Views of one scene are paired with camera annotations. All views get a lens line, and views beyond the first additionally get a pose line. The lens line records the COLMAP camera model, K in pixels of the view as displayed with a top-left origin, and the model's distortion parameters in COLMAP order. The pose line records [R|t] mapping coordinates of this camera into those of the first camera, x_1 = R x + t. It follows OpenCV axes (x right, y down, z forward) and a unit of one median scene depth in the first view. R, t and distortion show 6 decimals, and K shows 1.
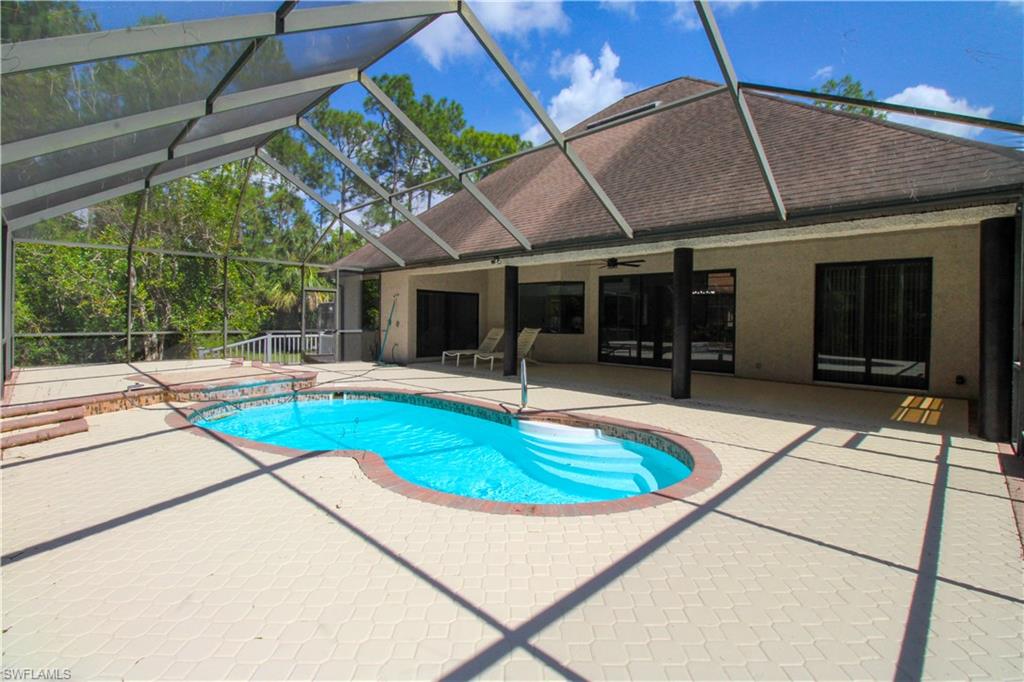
lens RADIAL K [[475.0, 0, 509.2], [0, 475.0, 338.6], [0, 0, 1]] dist [0.031028, -0.017313]
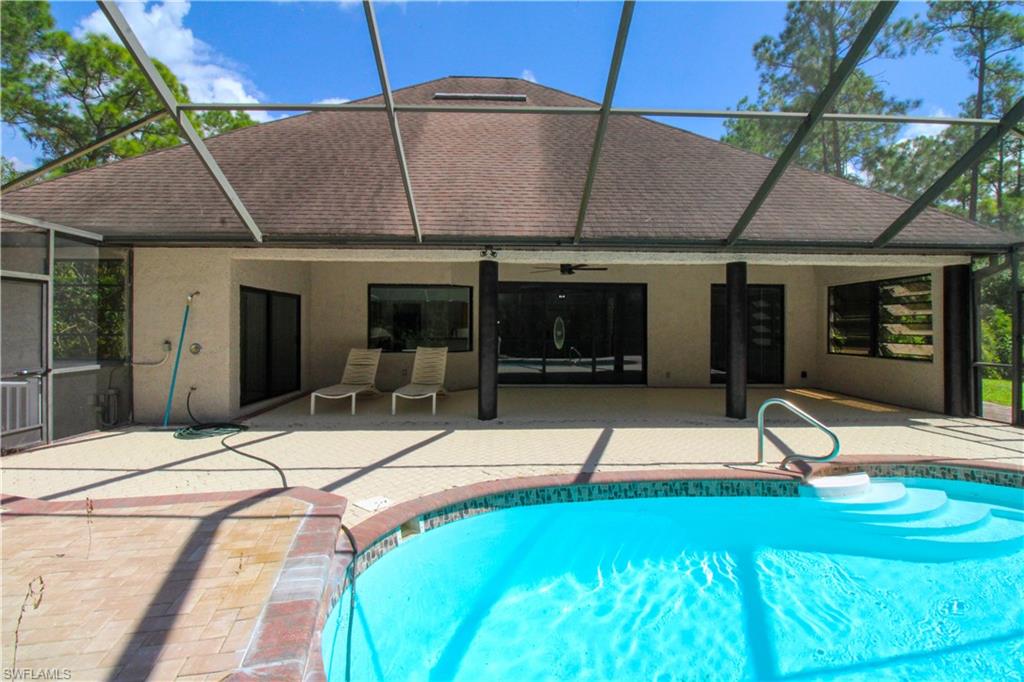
lens RADIAL K [[462.3, 0, 512.5], [0, 462.3, 326.6], [0, 0, 1]] dist [0.031992, -0.015812]
pose [[0.686318, -0.005482, 0.727281, -0.403841], [0.040528, 0.998706, -0.030718, -0.028602], [-0.726171, 0.050557, 0.685652, 0.439542]]
